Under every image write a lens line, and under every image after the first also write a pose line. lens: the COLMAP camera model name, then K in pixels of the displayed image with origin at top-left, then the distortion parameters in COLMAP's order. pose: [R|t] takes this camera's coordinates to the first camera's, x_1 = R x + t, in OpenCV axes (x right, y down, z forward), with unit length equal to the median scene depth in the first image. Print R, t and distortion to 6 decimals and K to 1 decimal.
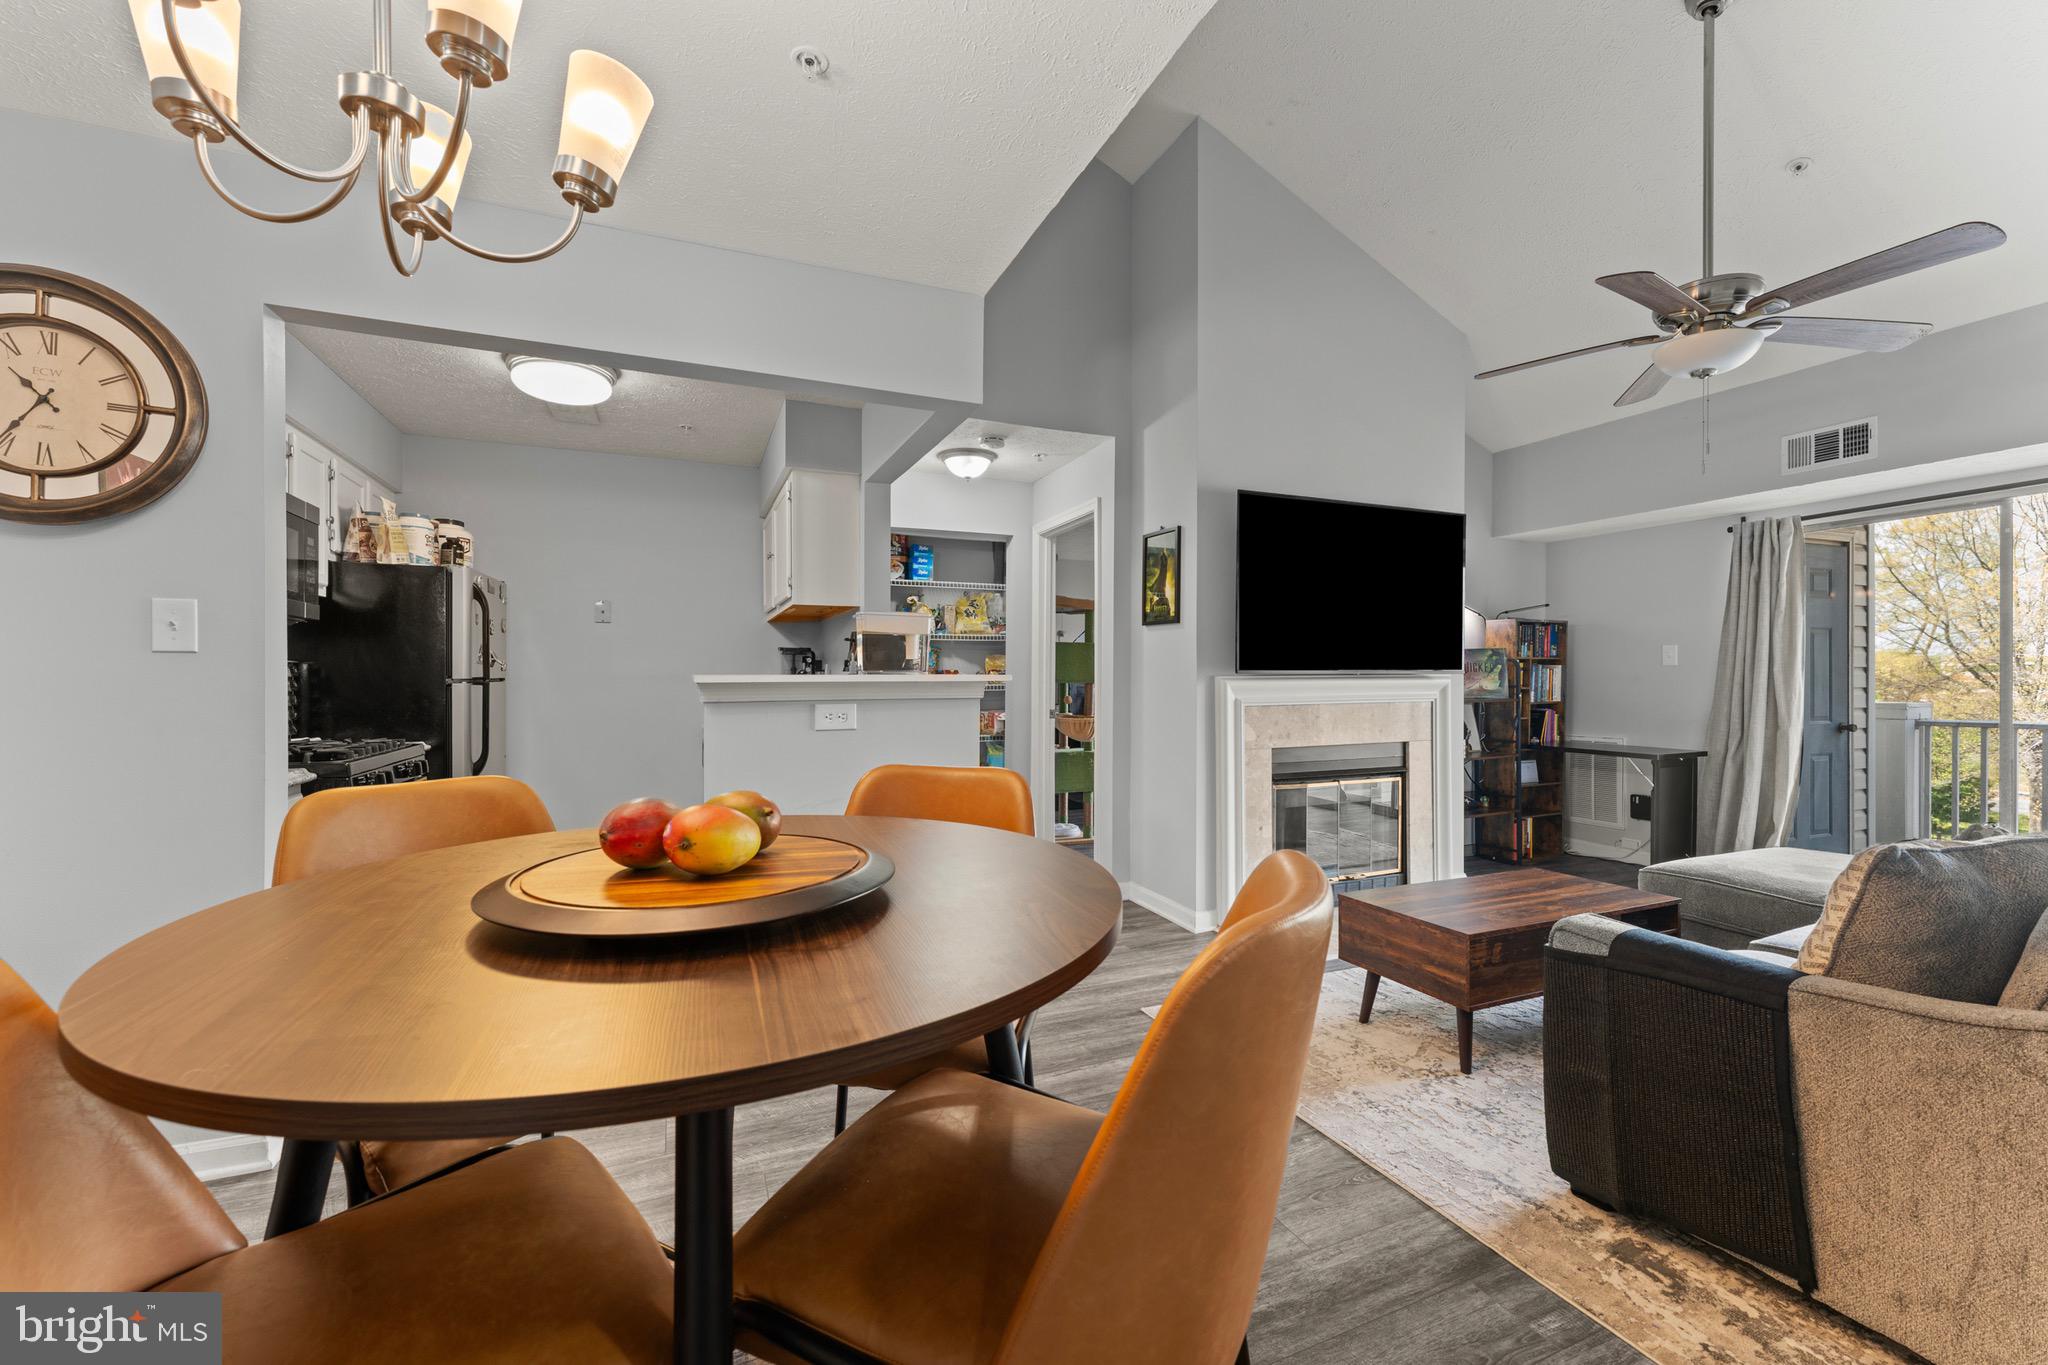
lens RADIAL K [[835.0, 0, 998.6], [0, 835.0, 683.6], [0, 0, 1]] dist [0.001798, 0.000284]
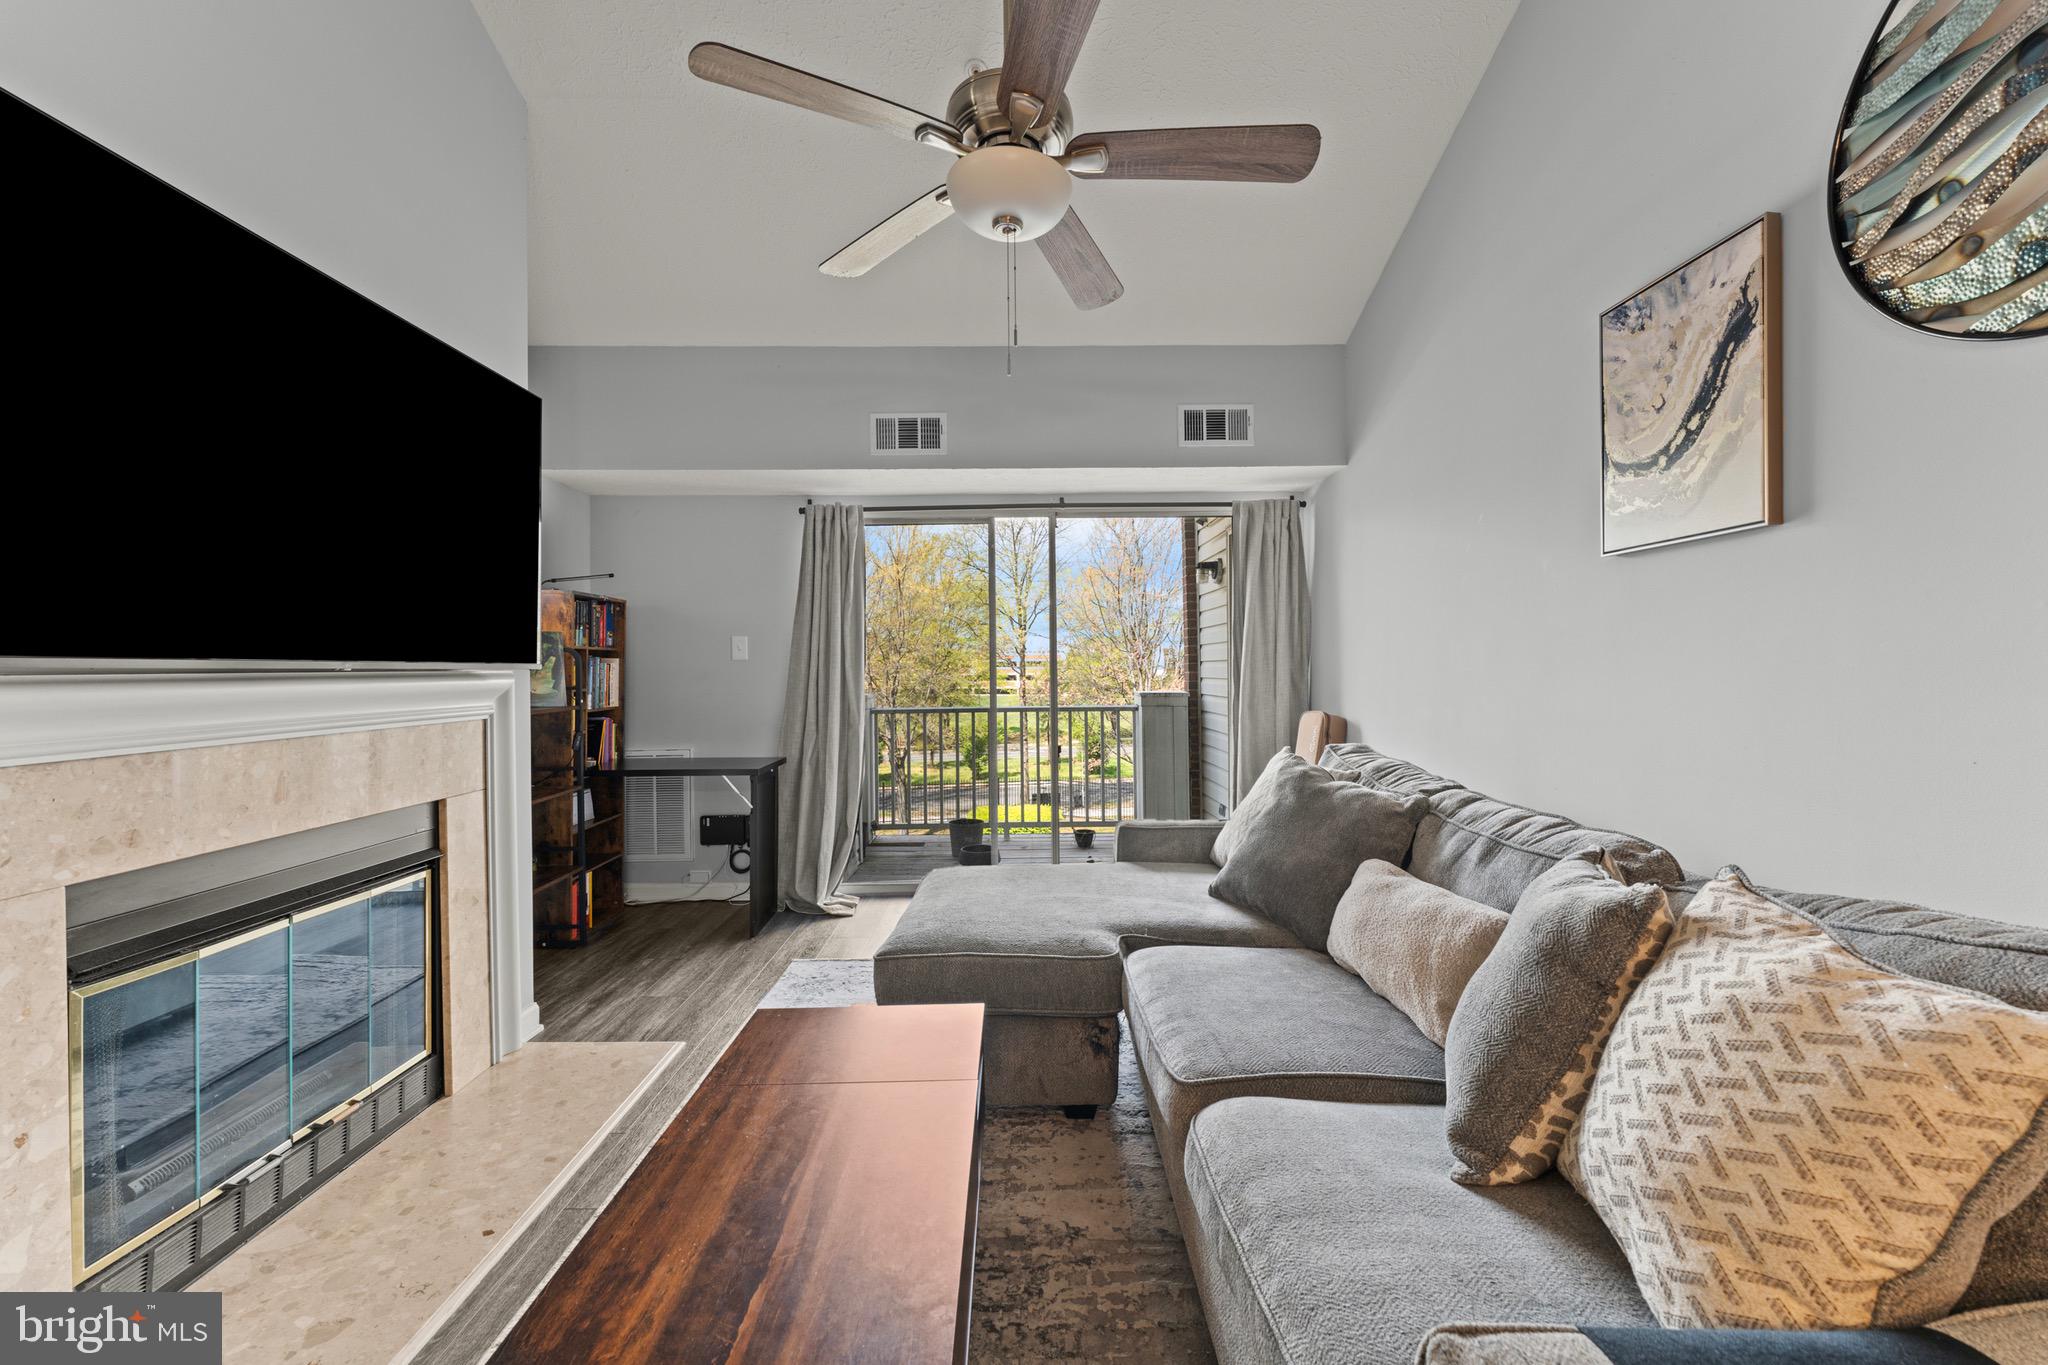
lens RADIAL K [[826.2, 0, 1057.4], [0, 826.2, 673.0], [0, 0, 1]] dist [-0.000377, -0.000213]
pose [[0.350305, -0.004143, 0.936627, 0.134843], [0.013157, 0.999913, -0.000497, -0.004001], [-0.936543, 0.012497, 0.350329, 0.436397]]
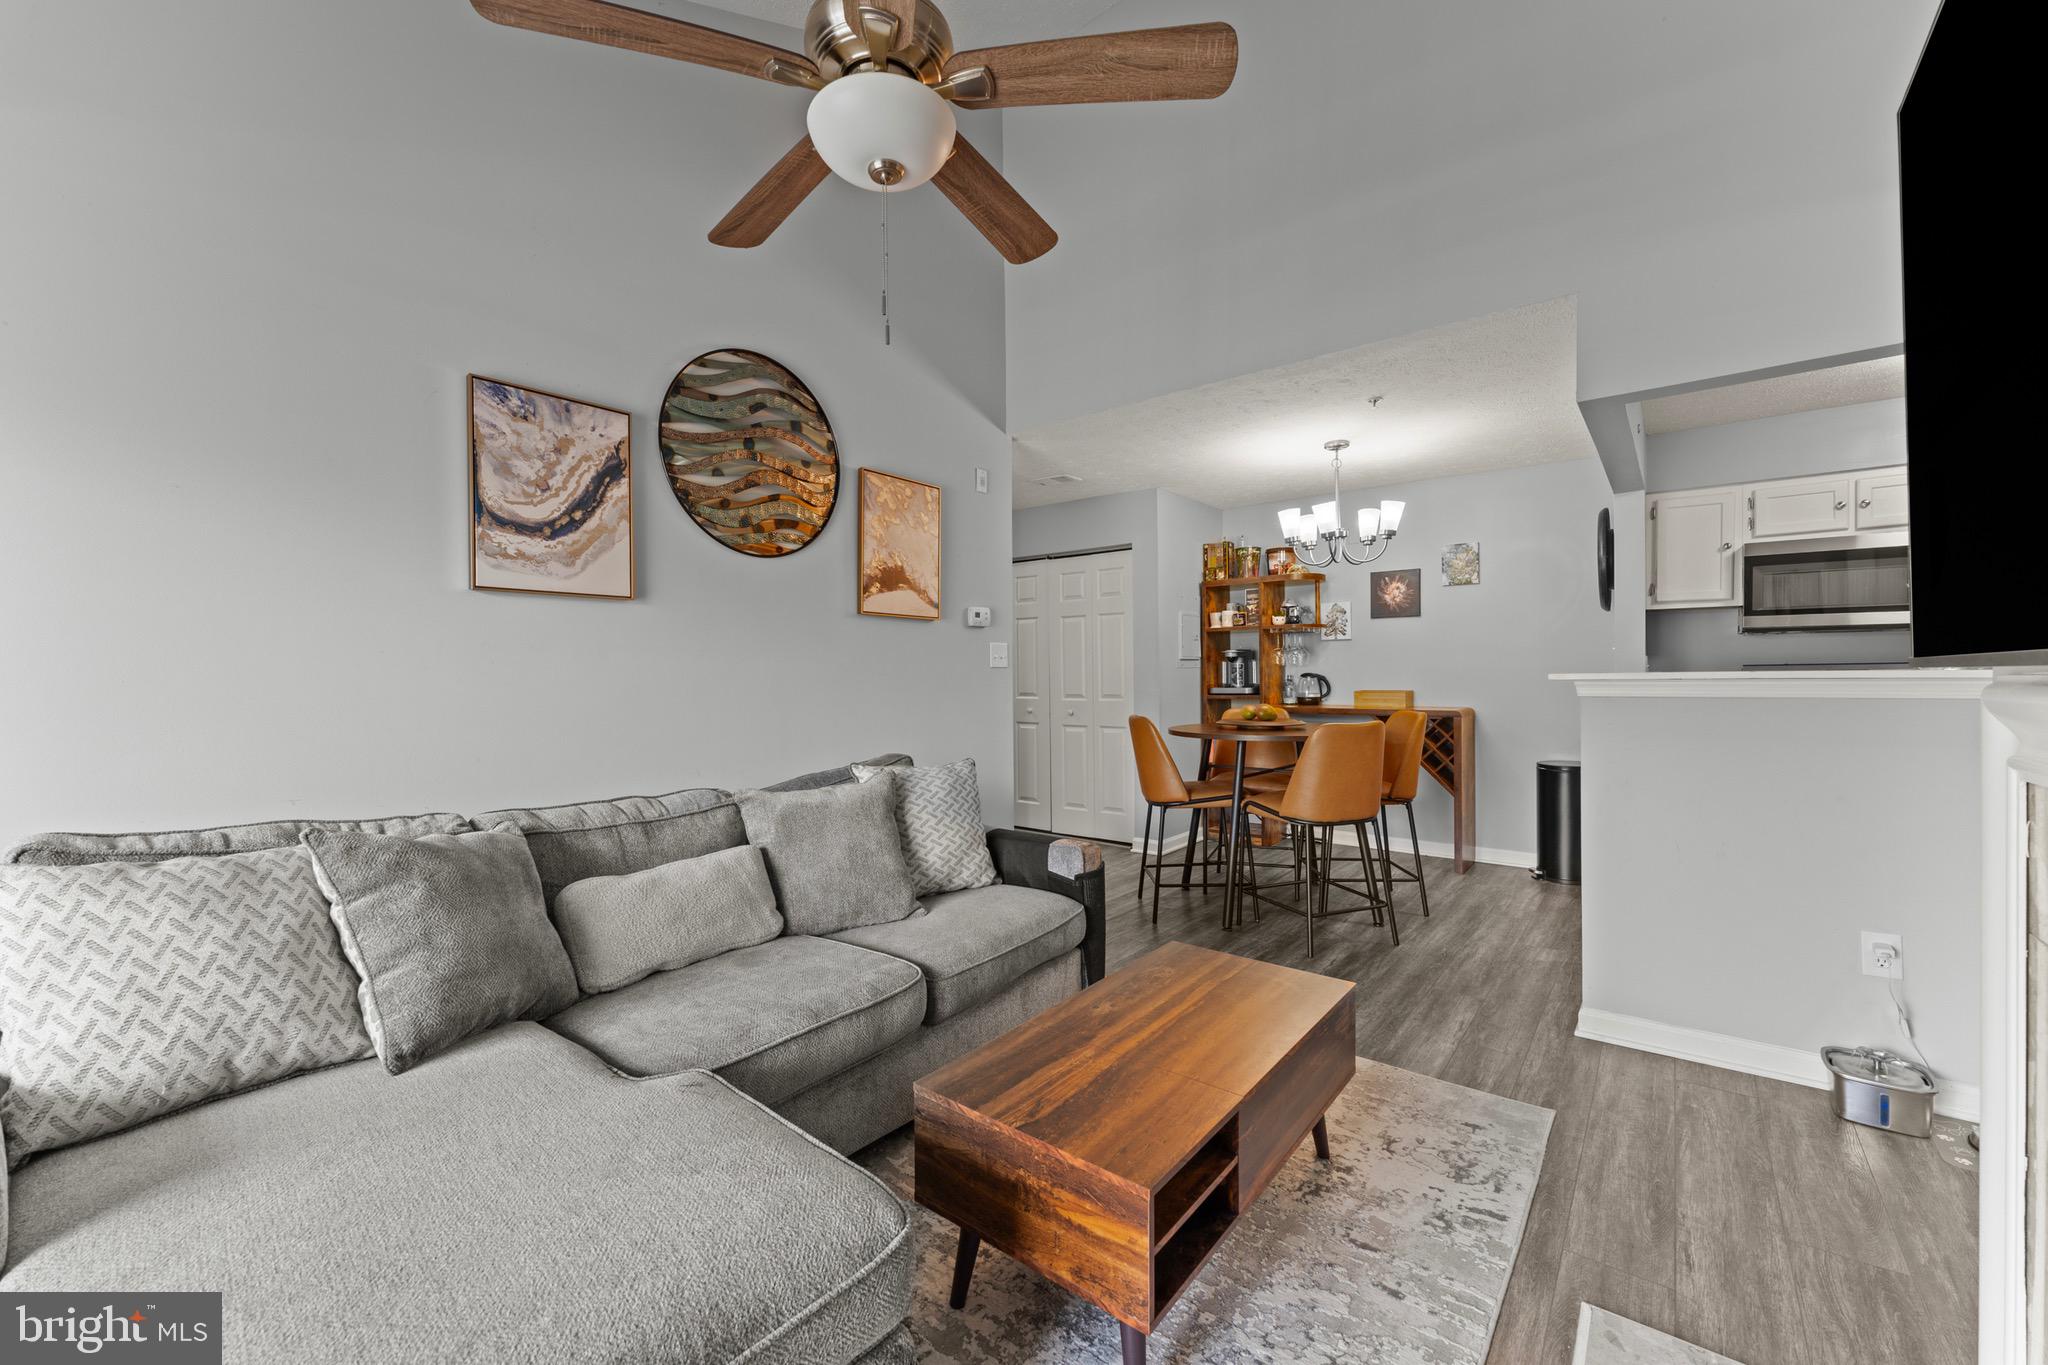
lens RADIAL K [[839.3, 0, 1007.0], [0, 839.3, 681.8], [0, 0, 1]] dist [-0.001936, -0.000083]
pose [[-0.883745, 0.013314, -0.467779, 0.632224], [0.009055, 0.999895, 0.011352, -0.009897], [0.467881, 0.005797, -0.883773, 0.943649]]
